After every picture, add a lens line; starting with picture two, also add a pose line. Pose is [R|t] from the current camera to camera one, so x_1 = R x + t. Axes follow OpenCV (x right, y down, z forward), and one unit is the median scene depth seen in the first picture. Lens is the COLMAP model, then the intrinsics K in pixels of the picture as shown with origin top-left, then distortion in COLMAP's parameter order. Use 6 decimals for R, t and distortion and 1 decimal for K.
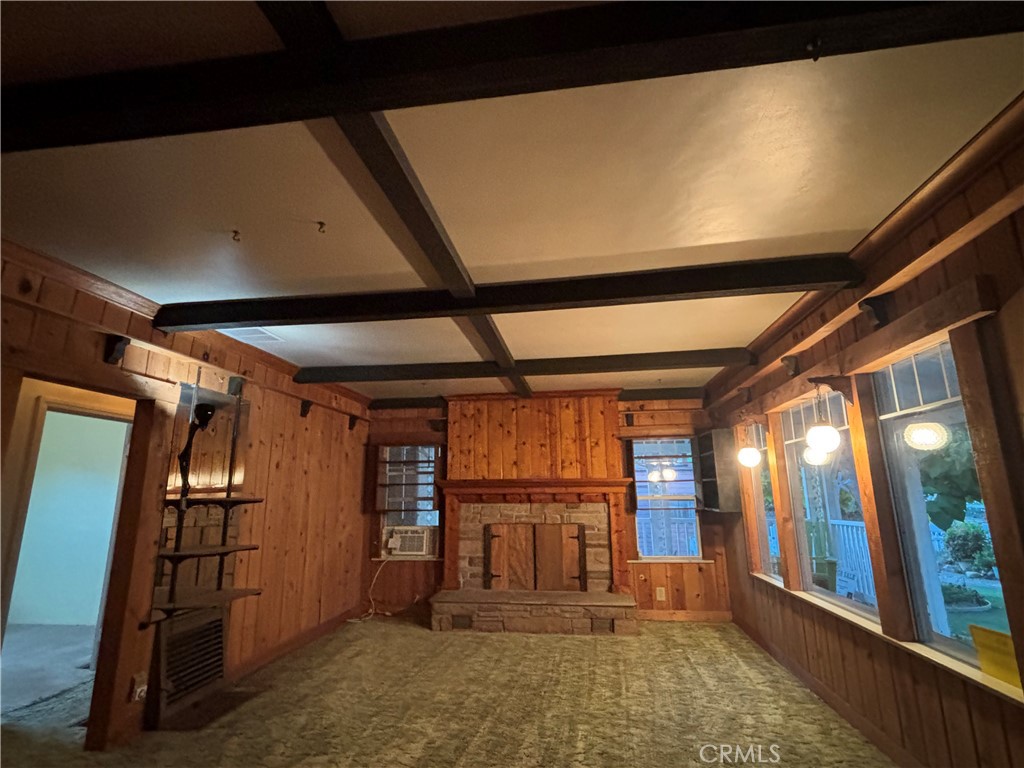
lens RADIAL K [[516.1, 0, 524.8], [0, 516.1, 372.0], [0, 0, 1]] dist [0.009062, -0.003125]
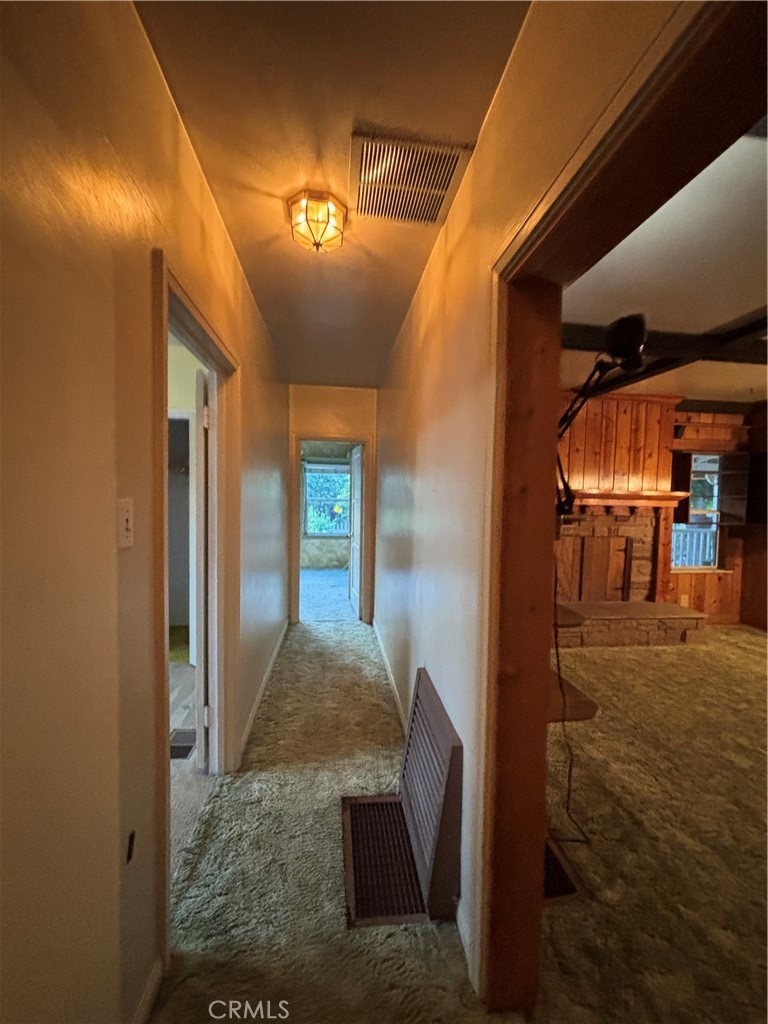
lens RADIAL K [[412.5, 0, 382.7], [0, 412.5, 513.9], [0, 0, 1]] dist [-0.003258, -0.001260]
pose [[0.967741, 0.020672, 0.251099, -0.537248], [-0.087818, 0.961803, 0.259273, 0.094031], [-0.236148, -0.272960, 0.932592, 0.405088]]
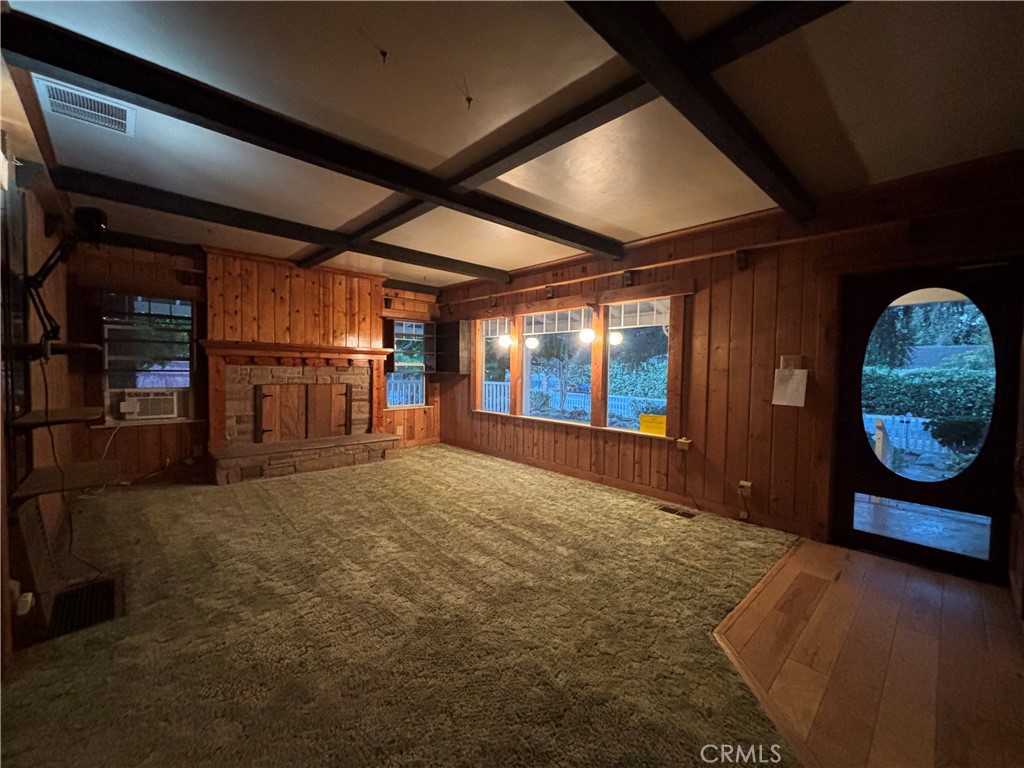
lens RADIAL K [[412.5, 0, 519.4], [0, 412.5, 383.3], [0, 0, 1]] dist [-0.003258, -0.001260]
pose [[0.617569, -0.008780, 0.786467, -0.410922], [-0.204181, 0.963866, 0.171092, 0.045484], [-0.759551, -0.266243, 0.593462, 0.118569]]
